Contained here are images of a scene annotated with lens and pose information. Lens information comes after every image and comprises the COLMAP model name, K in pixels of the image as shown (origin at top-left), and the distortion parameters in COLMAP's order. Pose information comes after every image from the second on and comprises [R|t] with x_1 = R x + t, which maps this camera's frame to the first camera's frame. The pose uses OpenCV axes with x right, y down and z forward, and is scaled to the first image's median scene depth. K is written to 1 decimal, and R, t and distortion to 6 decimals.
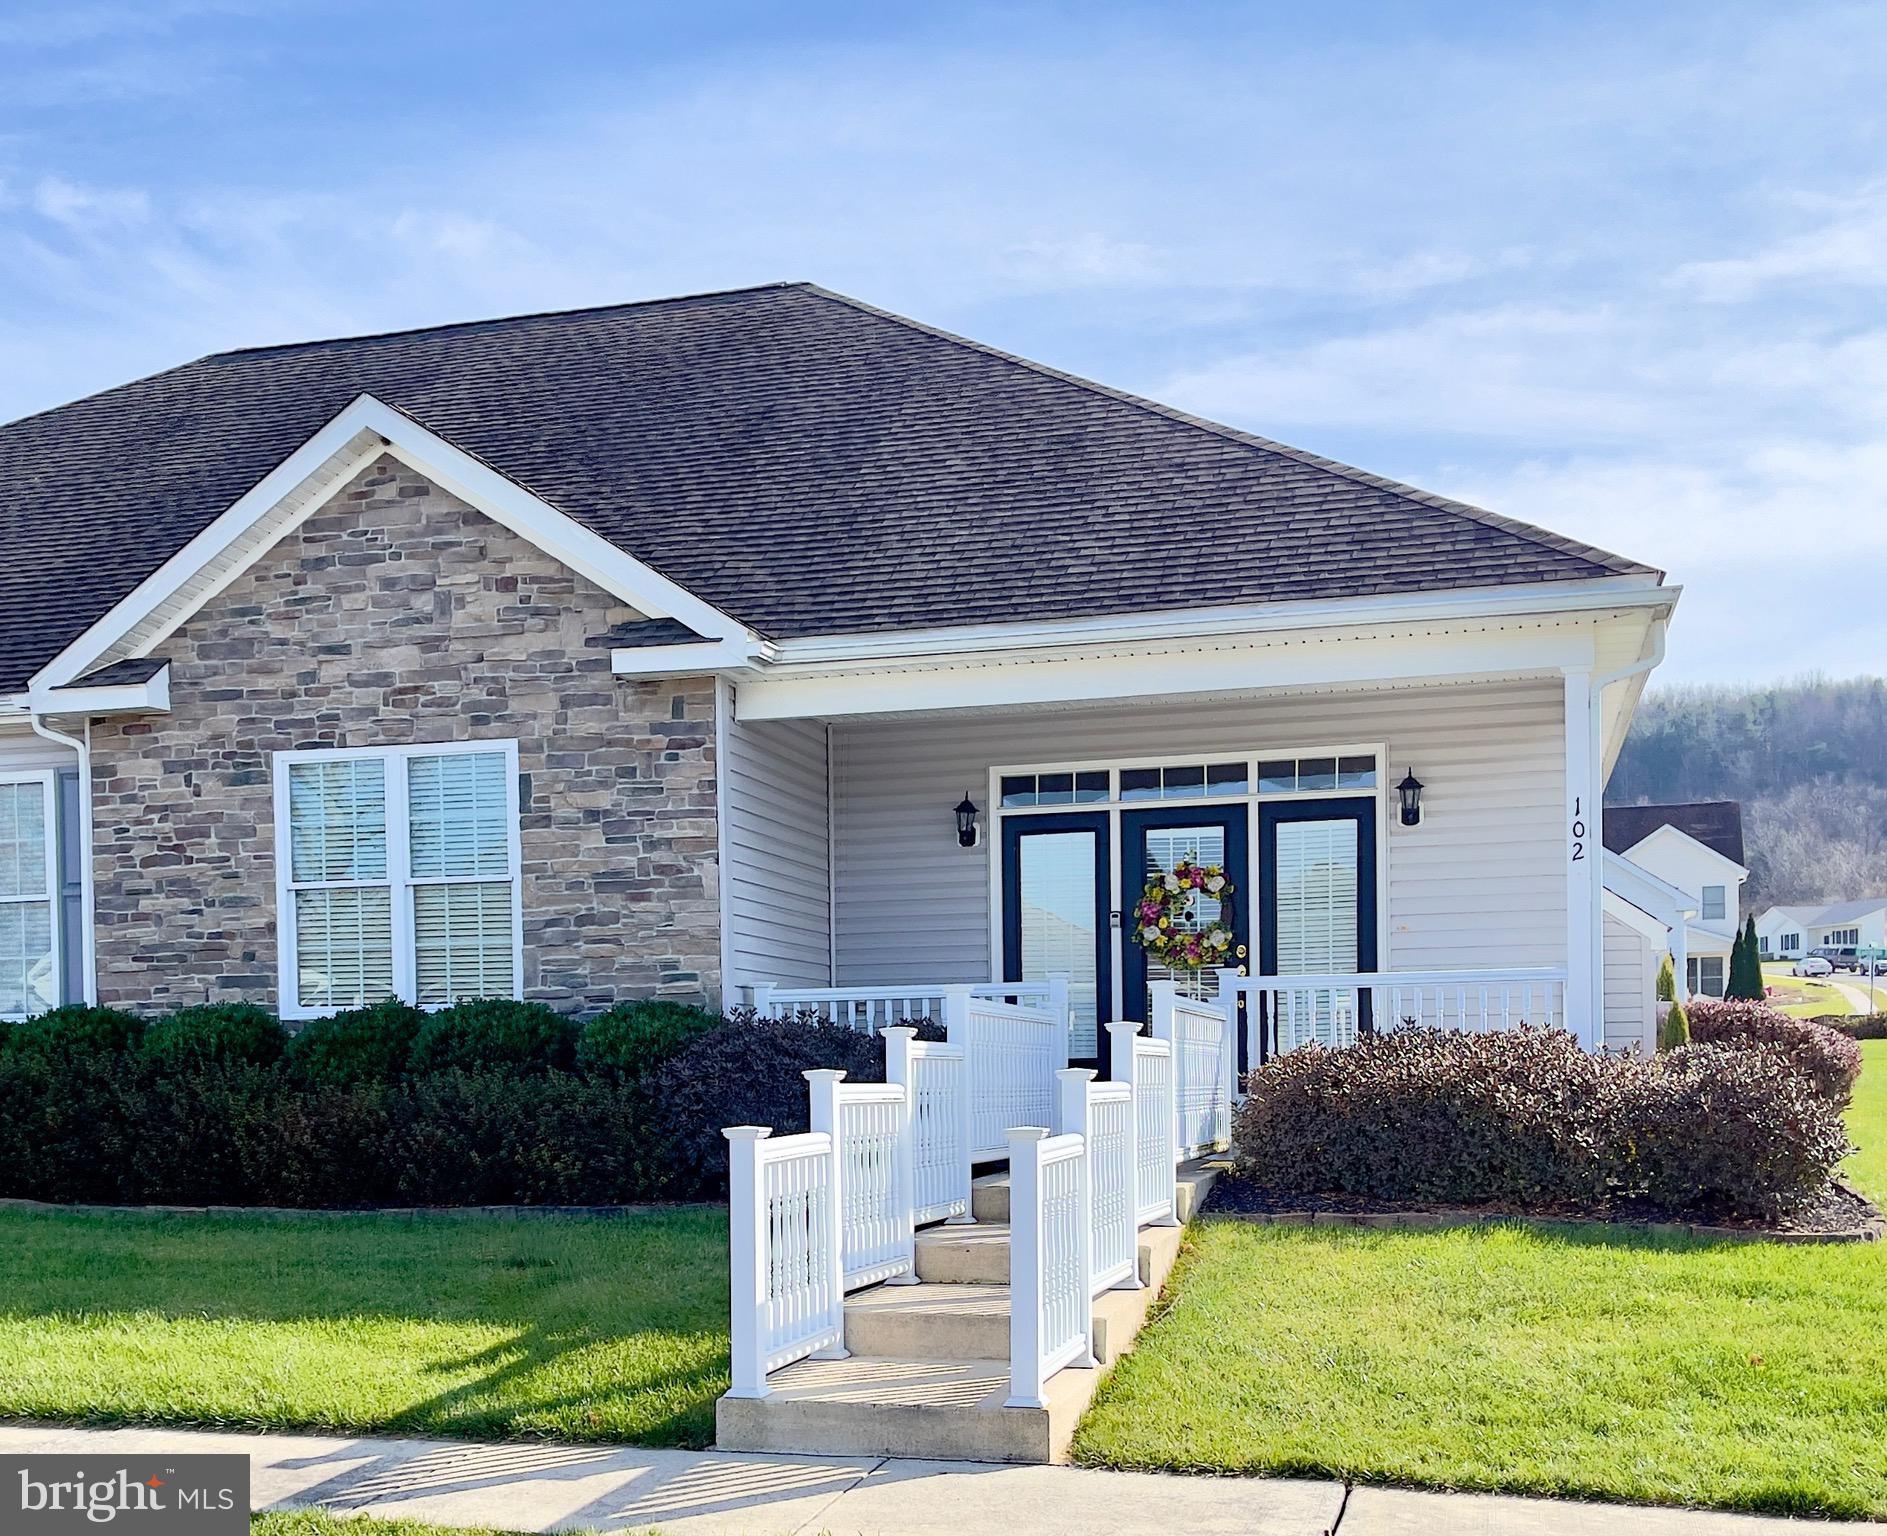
lens RADIAL K [[2251.0, 0, 787.4], [0, 2251.0, 1118.3], [0, 0, 1]] dist [0.231481, -0.963922]
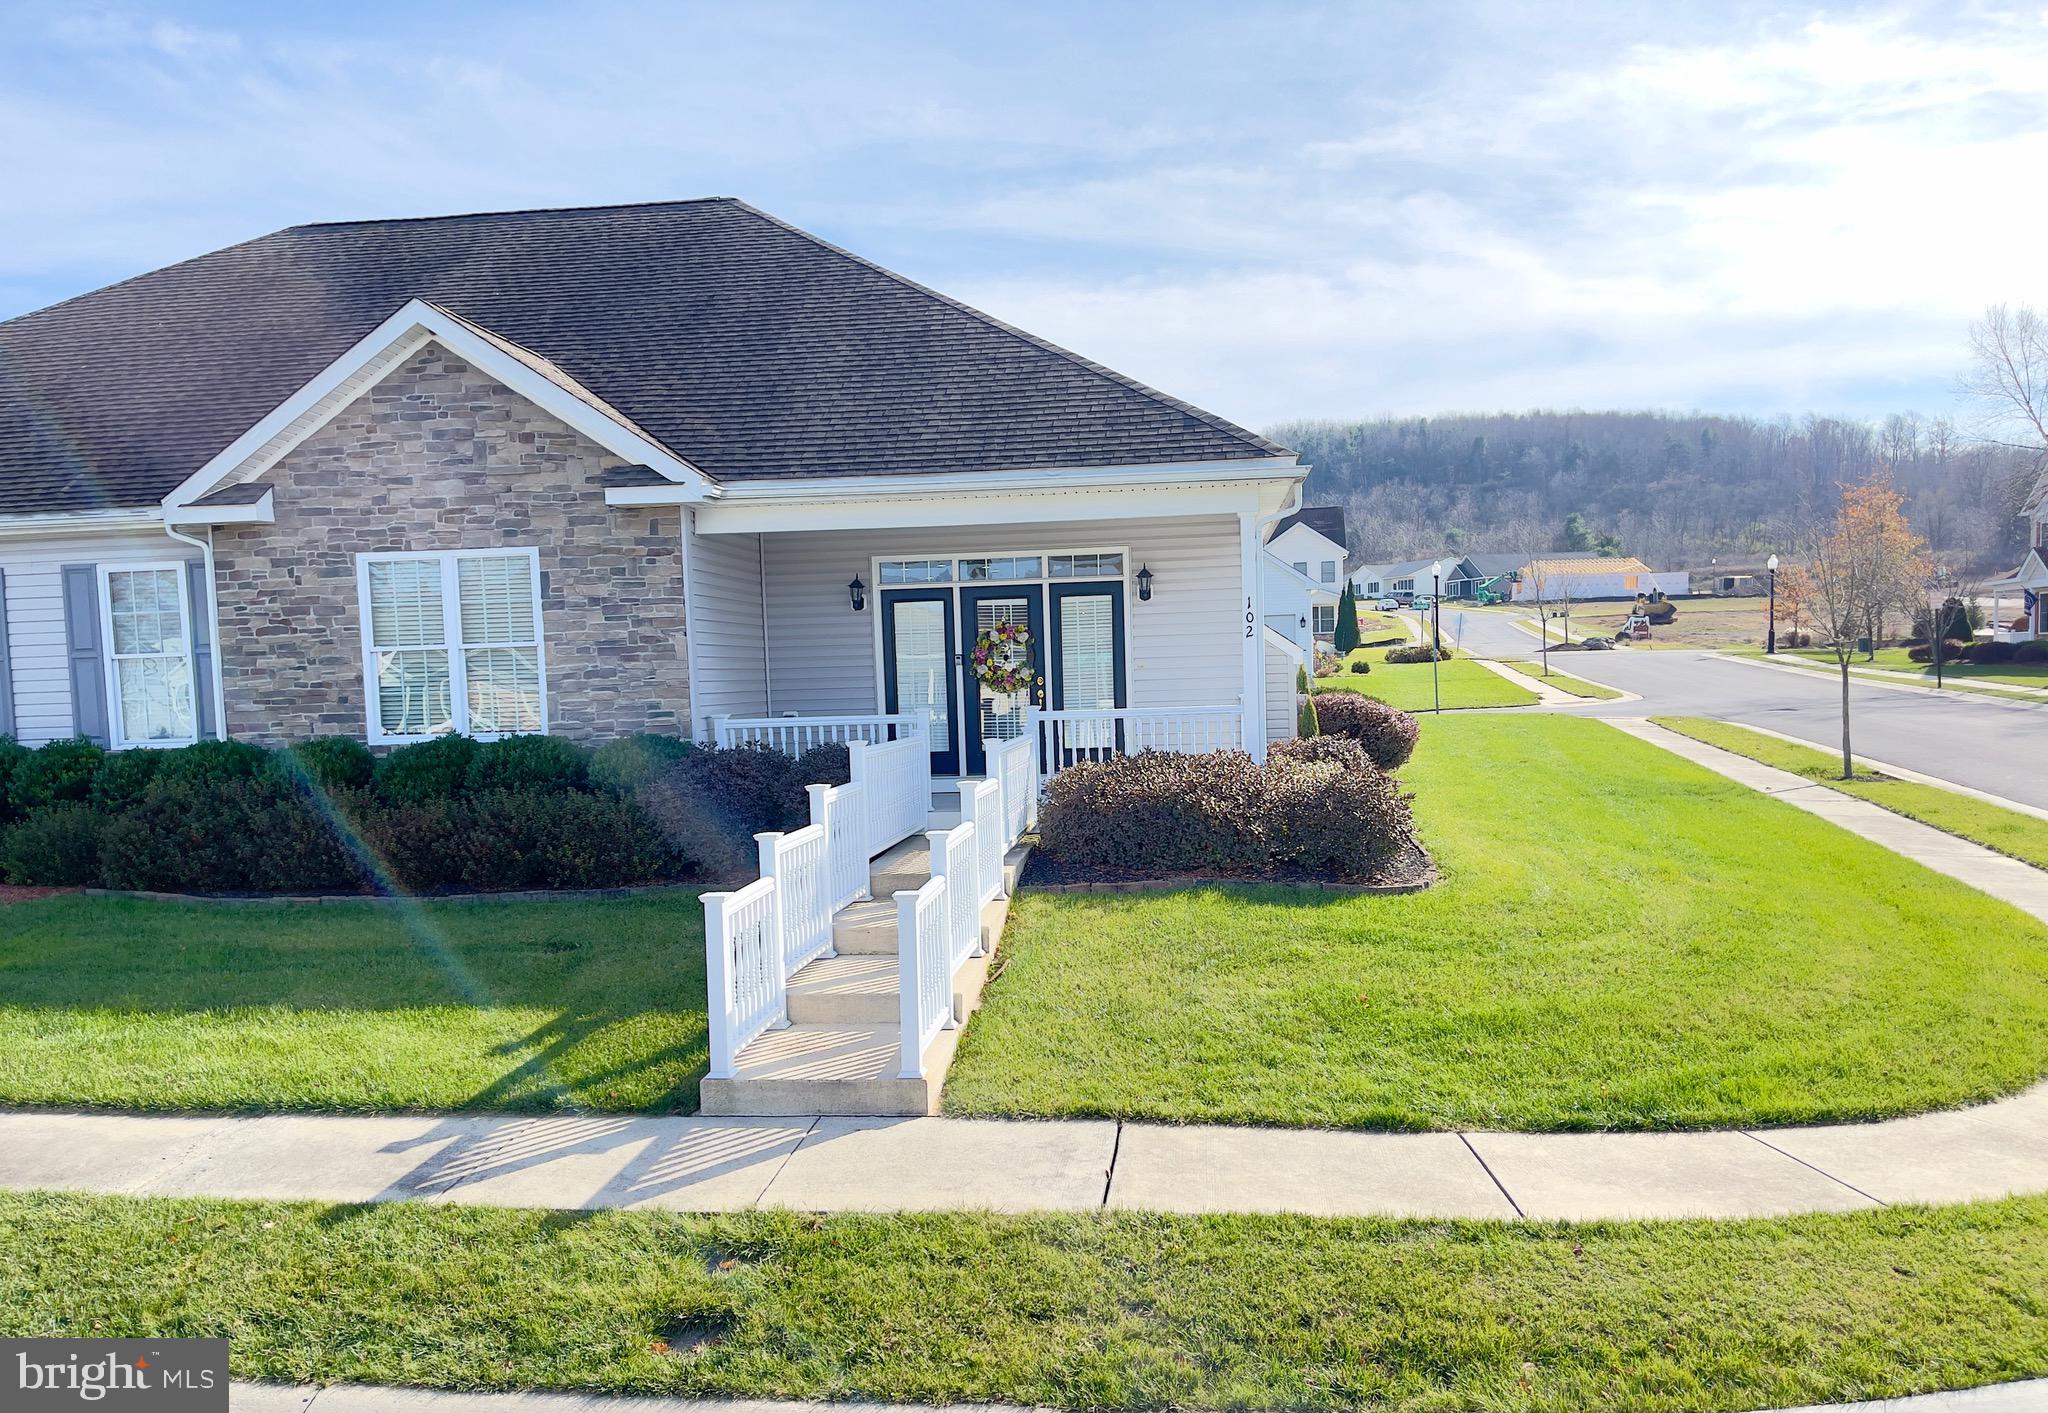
lens RADIAL K [[1514.6, 0, 1020.4], [0, 1514.6, 782.2], [0, 0, 1]] dist [0.022862, 0.002468]
pose [[0.982495, -0.028726, 0.184060, -0.001797], [0.019249, 0.998405, 0.053069, -0.064730], [-0.185291, -0.048597, 0.981481, 0.004869]]
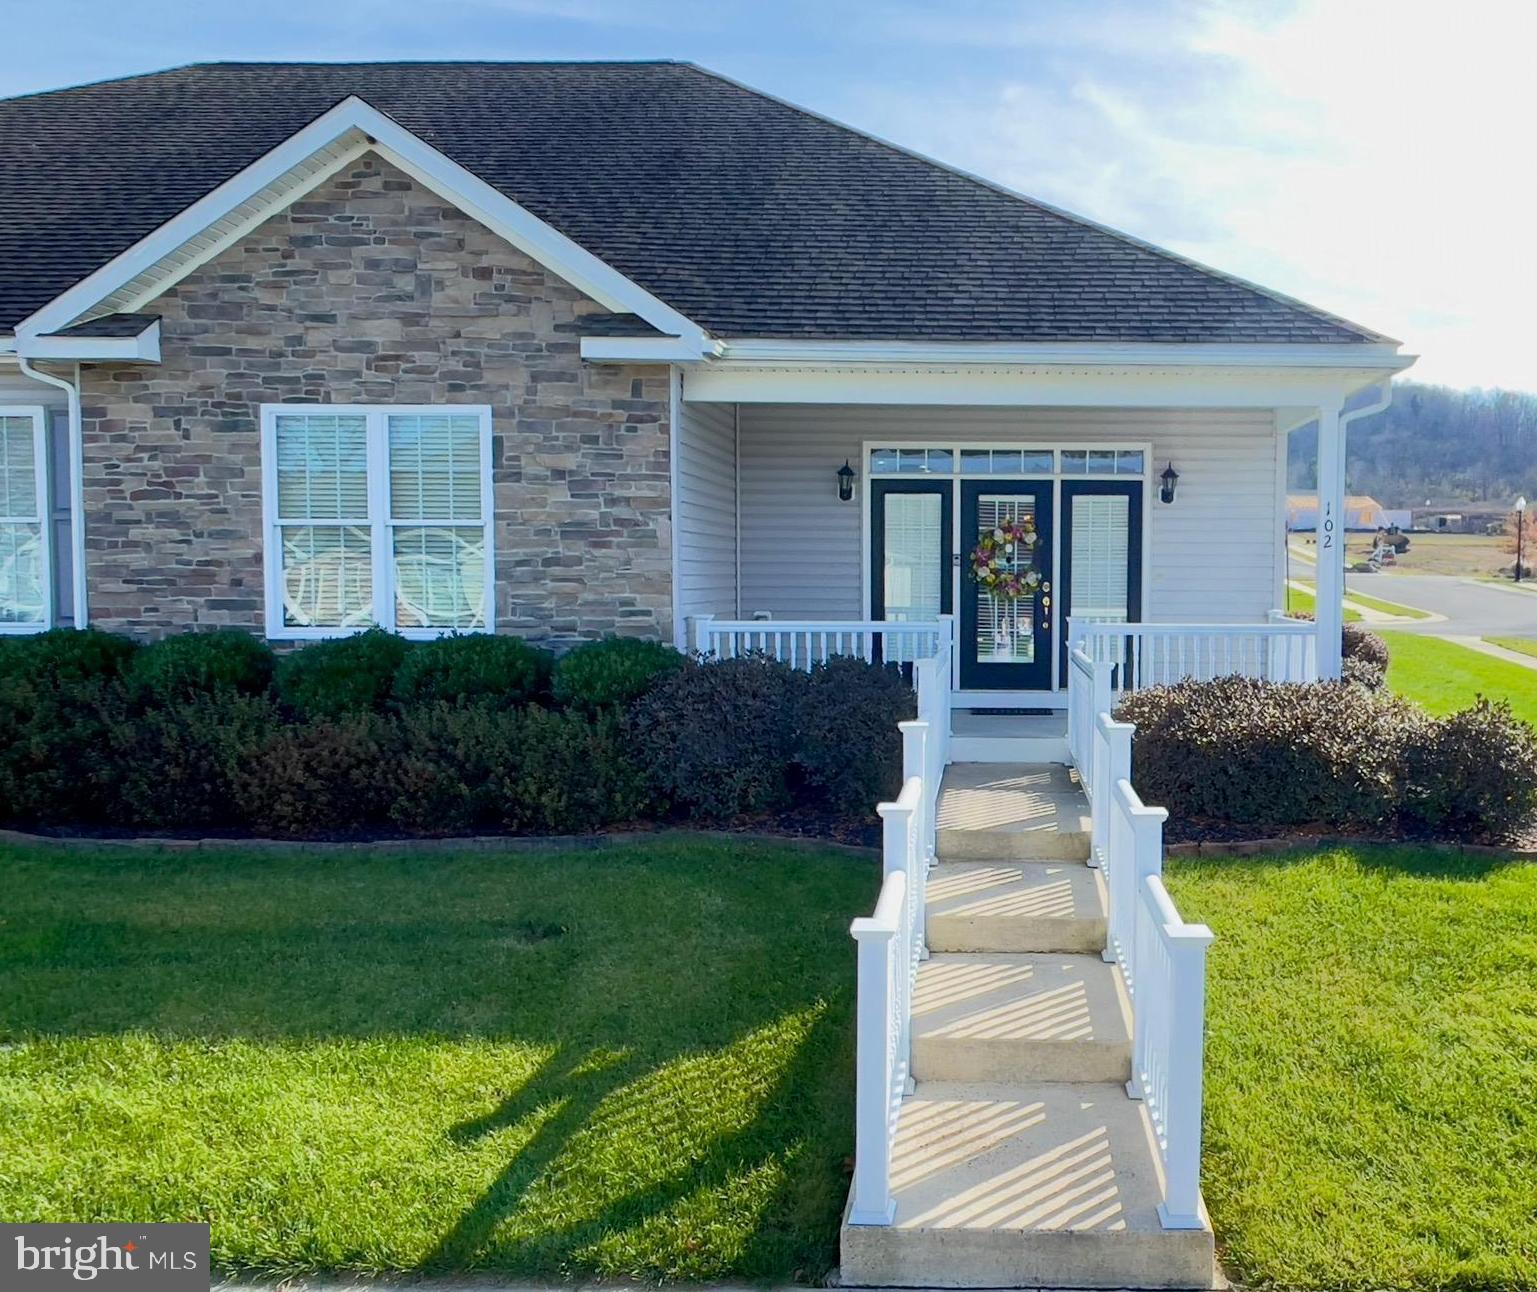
lens RADIAL K [[1307.6, 0, 982.8], [0, 1307.6, 645.1], [0, 0, 1]] dist [0.007252, -0.039399]
pose [[0.956069, 0.004458, 0.293107, -0.073458], [-0.015375, 0.999271, 0.034954, -0.070937], [-0.292738, -0.037925, 0.955440, 0.275272]]
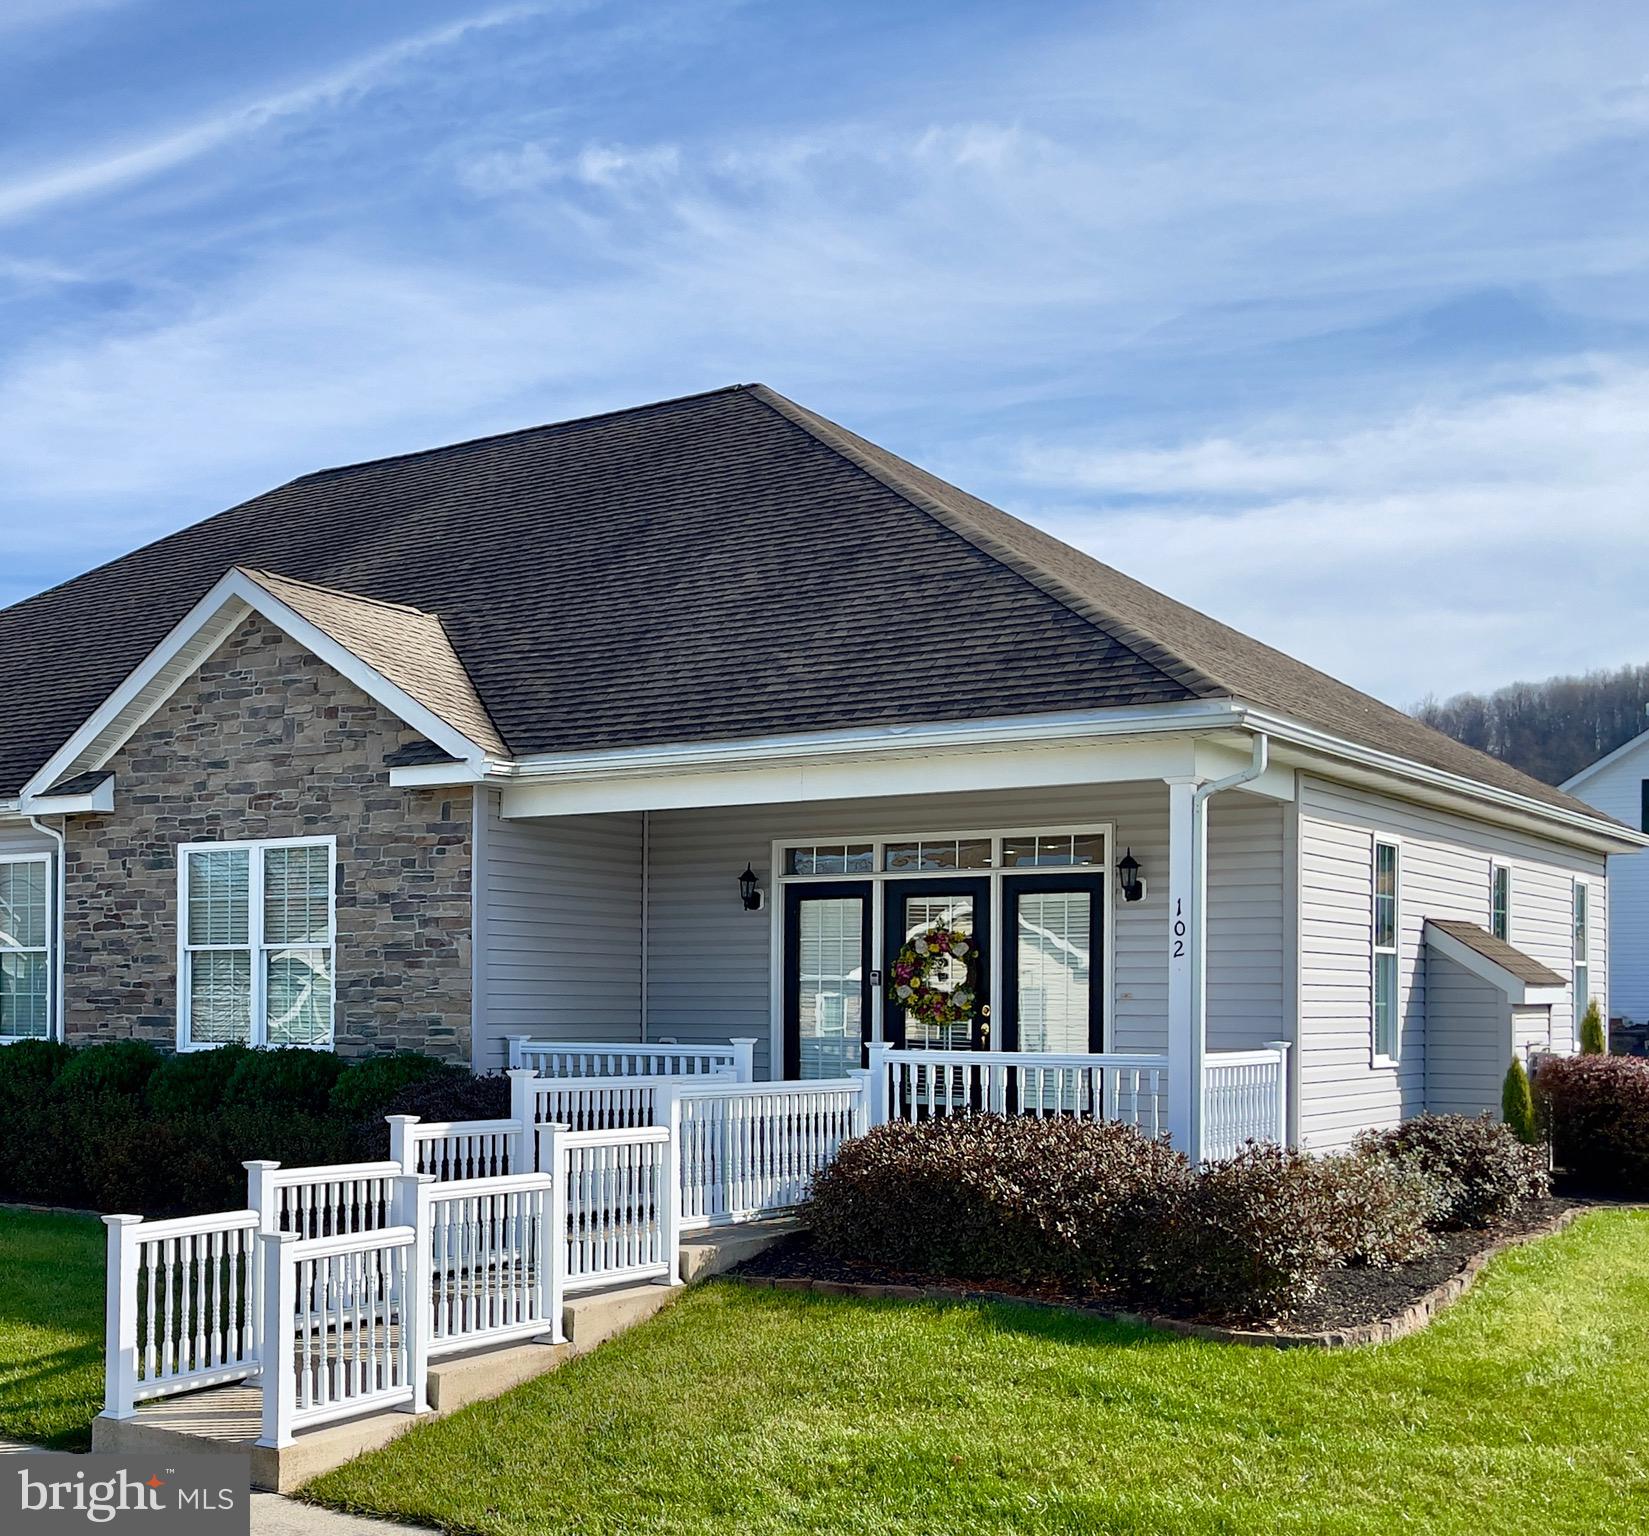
lens RADIAL K [[2122.6, 0, 358.6], [0, 2122.6, 997.3], [0, 0, 1]] dist [0.116005, -0.152463]
pose [[0.926479, 0.019752, -0.375827, 0.331538], [-0.026219, 0.999583, -0.012101, -0.064477], [0.375432, 0.021065, 0.926611, -0.072585]]
